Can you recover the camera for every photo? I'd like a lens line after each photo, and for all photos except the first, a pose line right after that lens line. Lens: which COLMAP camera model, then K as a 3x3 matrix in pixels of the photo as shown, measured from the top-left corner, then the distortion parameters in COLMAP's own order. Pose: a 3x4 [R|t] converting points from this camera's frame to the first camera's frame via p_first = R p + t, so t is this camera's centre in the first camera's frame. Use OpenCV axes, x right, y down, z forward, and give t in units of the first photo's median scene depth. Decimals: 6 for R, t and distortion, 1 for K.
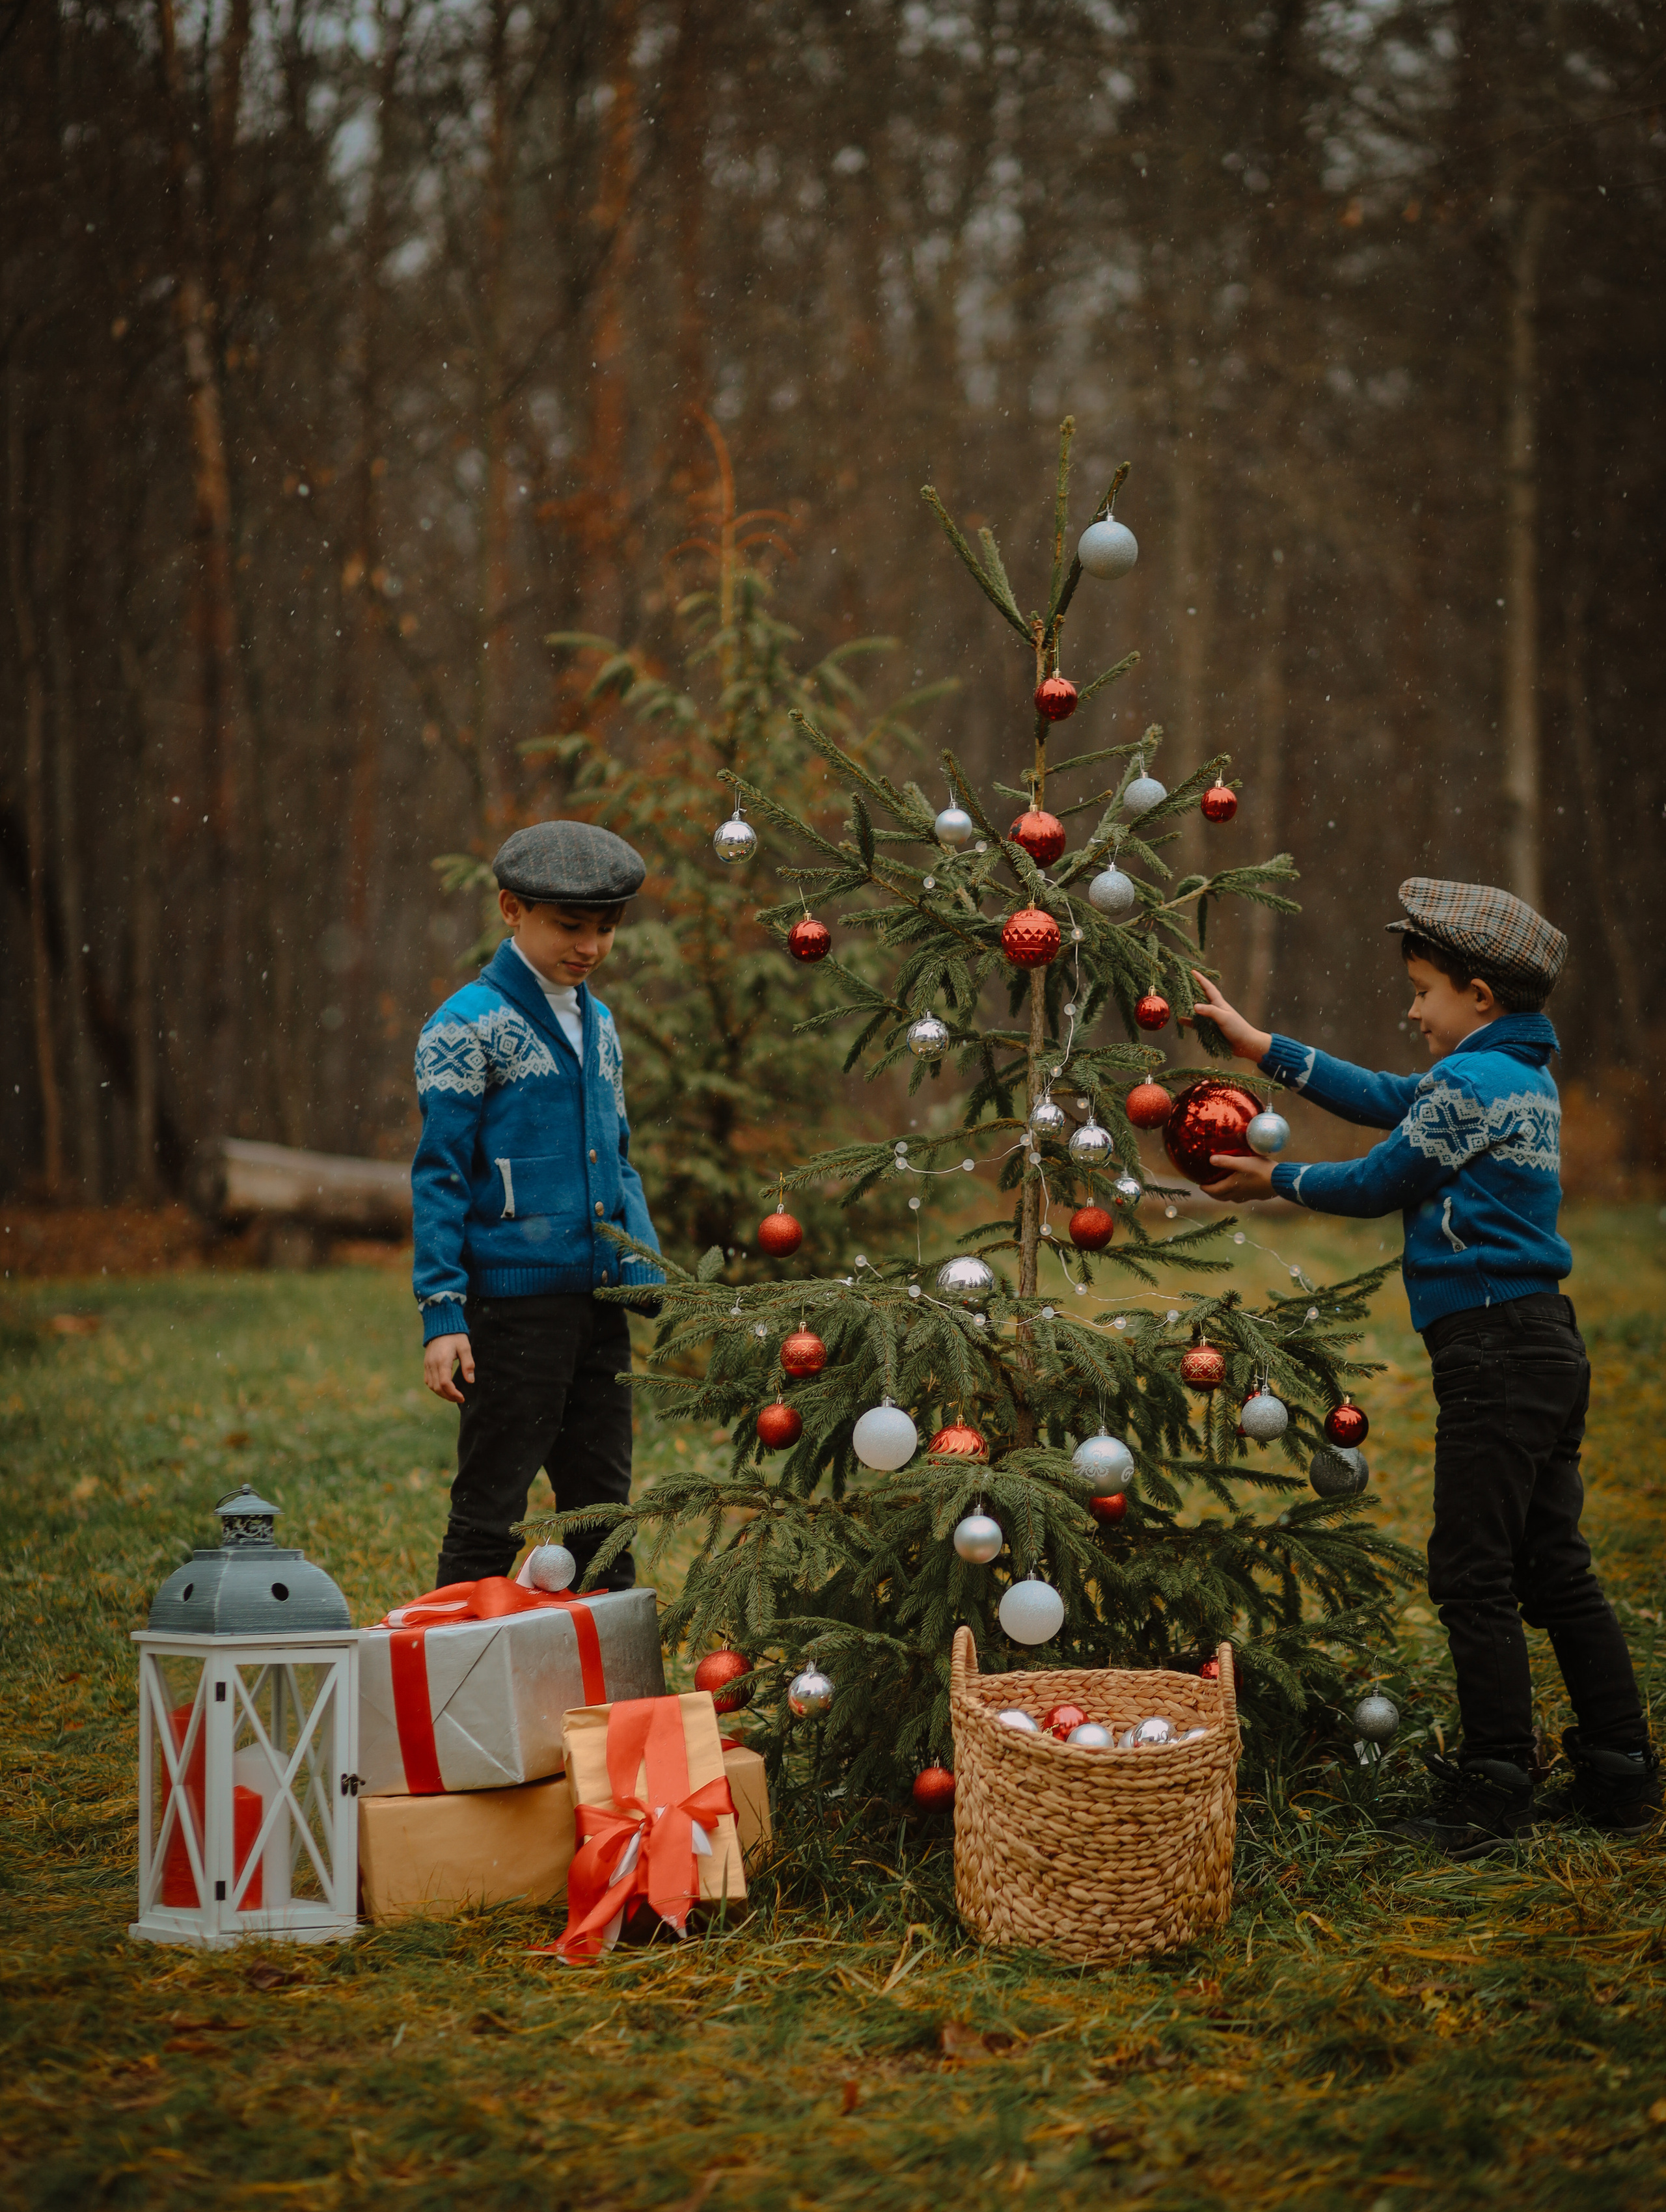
lens RADIAL K [[5778.2, 0, 833.0], [0, 5778.2, 1106.0], [0, 0, 1]] dist [-0.074454, -0.961343]
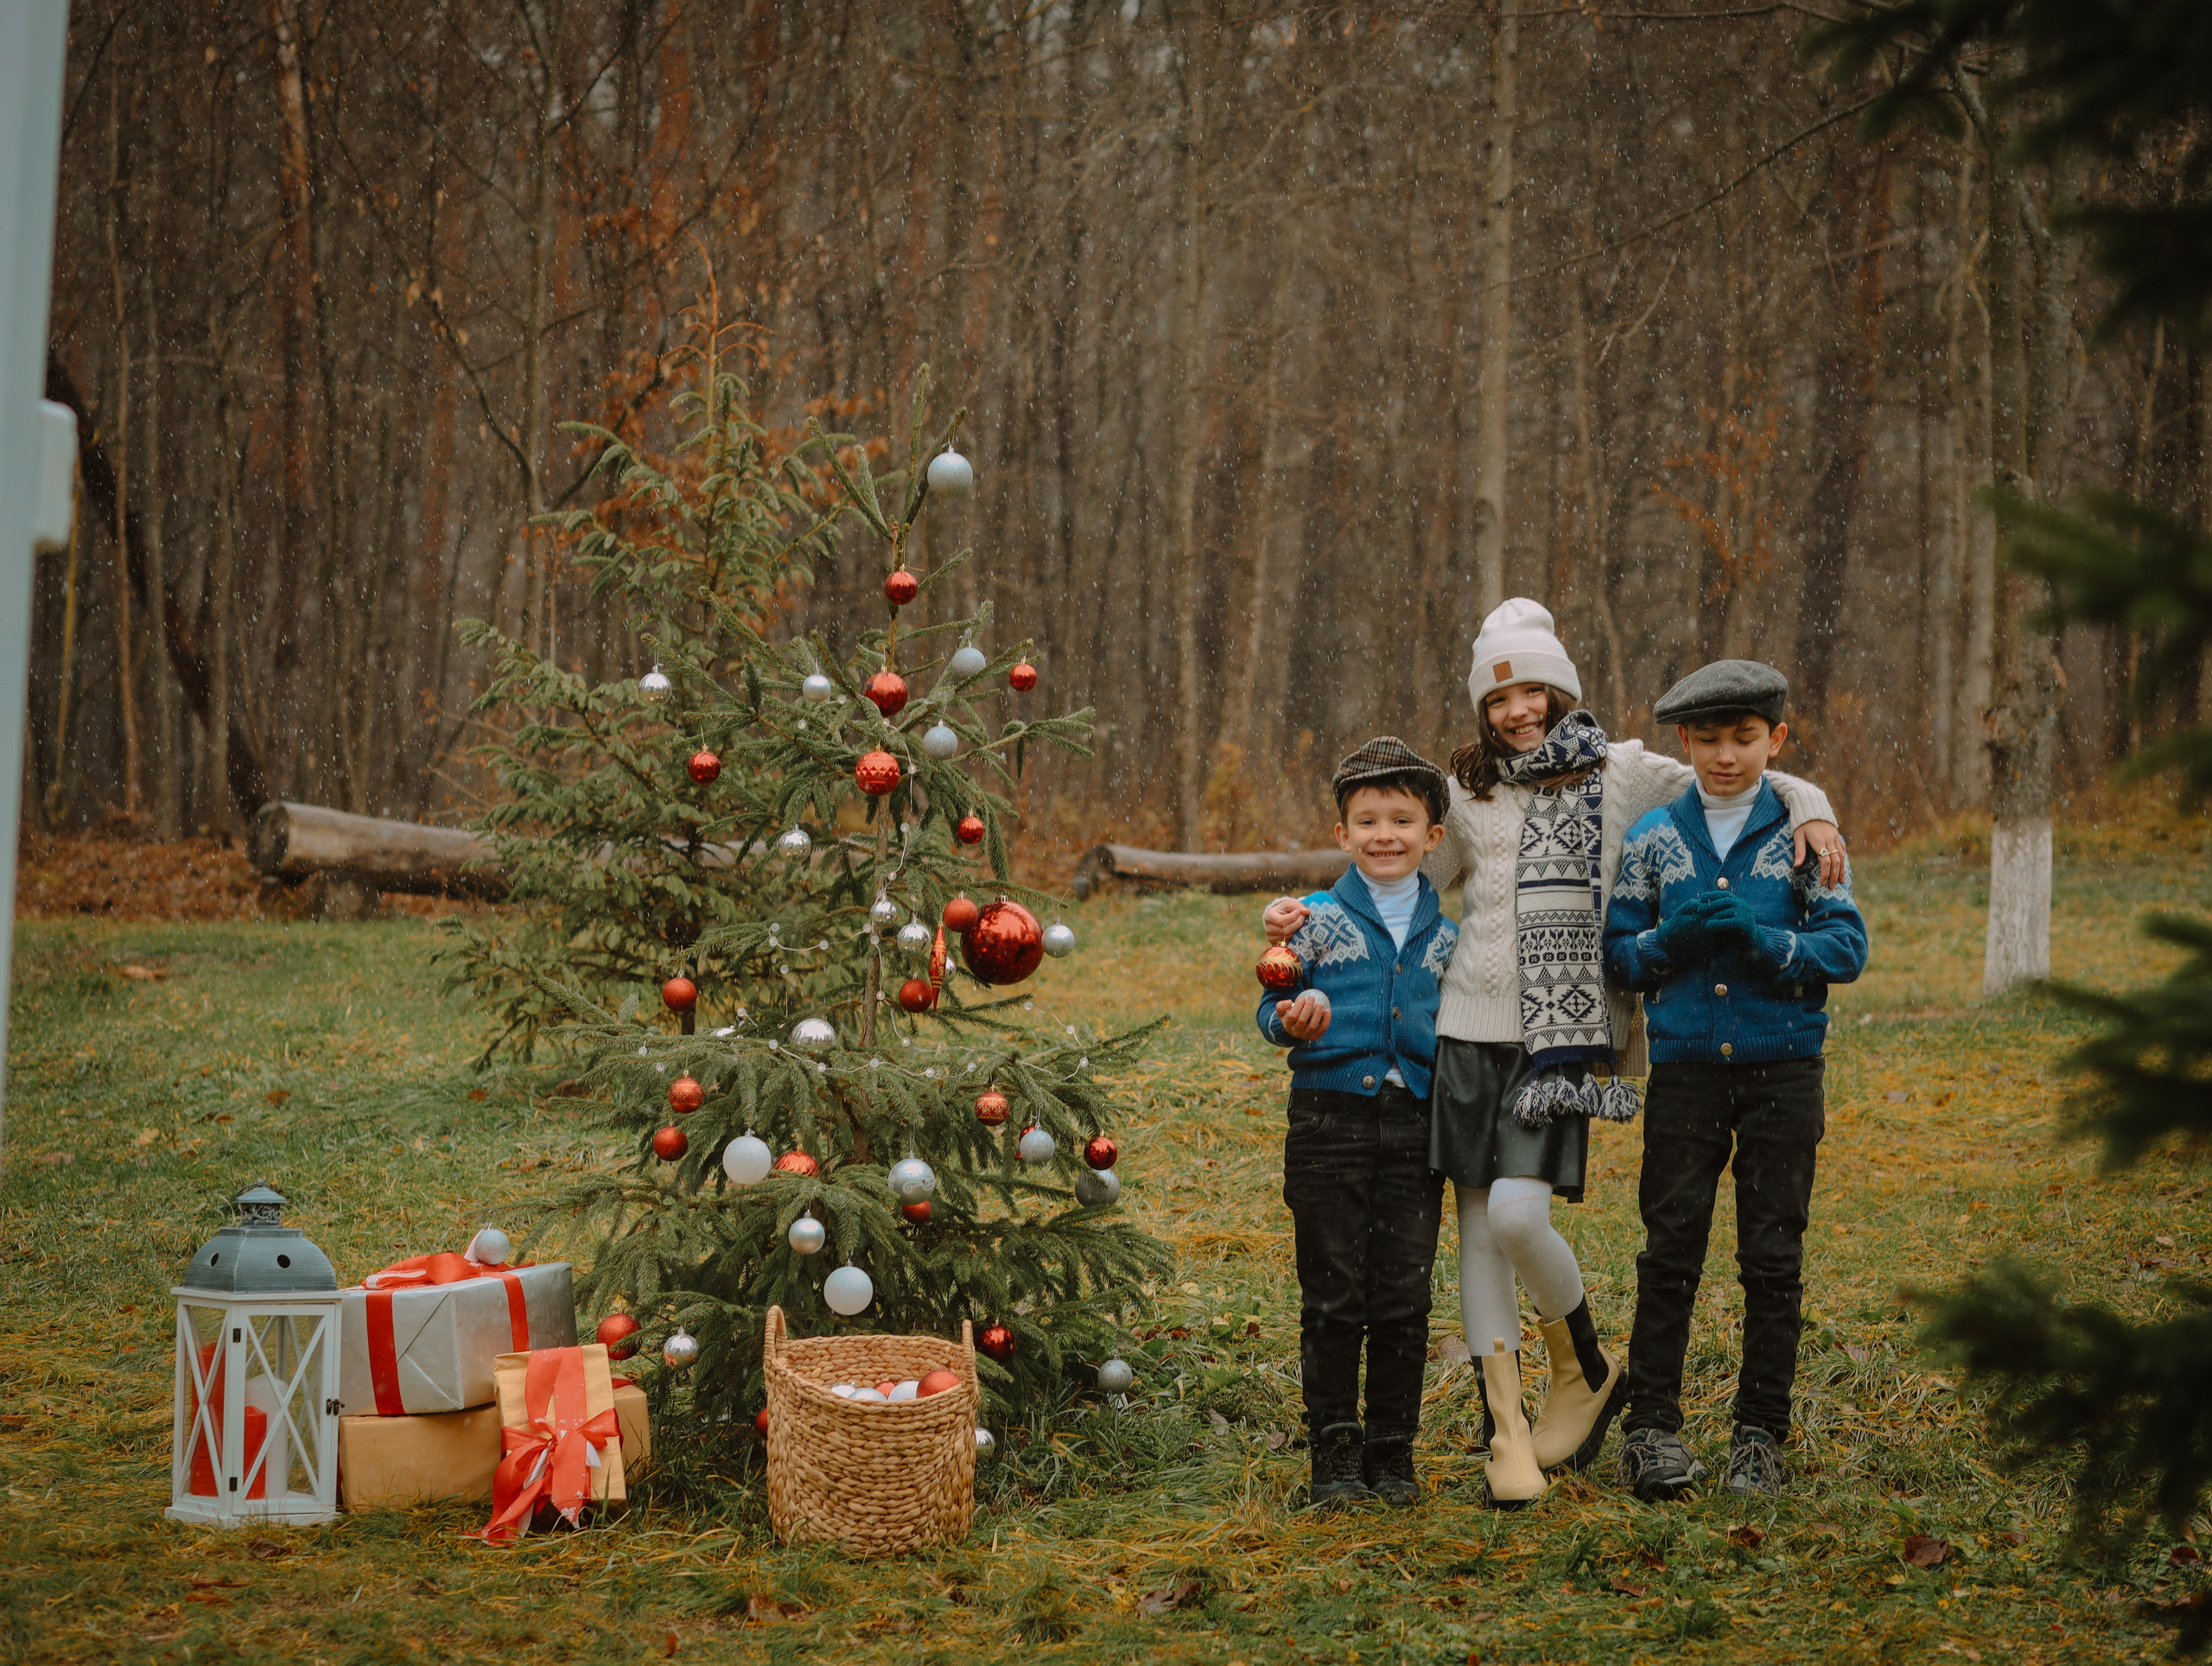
lens RADIAL K [[5777.5, 0, 1106.0], [0, 5777.5, 833.0], [0, 0, 1]] dist [-0.074454, -0.961343]
pose [[0.999070, 0.027816, 0.032948, 0.045505], [-0.028556, 0.999346, 0.022200, -0.047722], [-0.032309, -0.023120, 0.999211, -0.320798]]
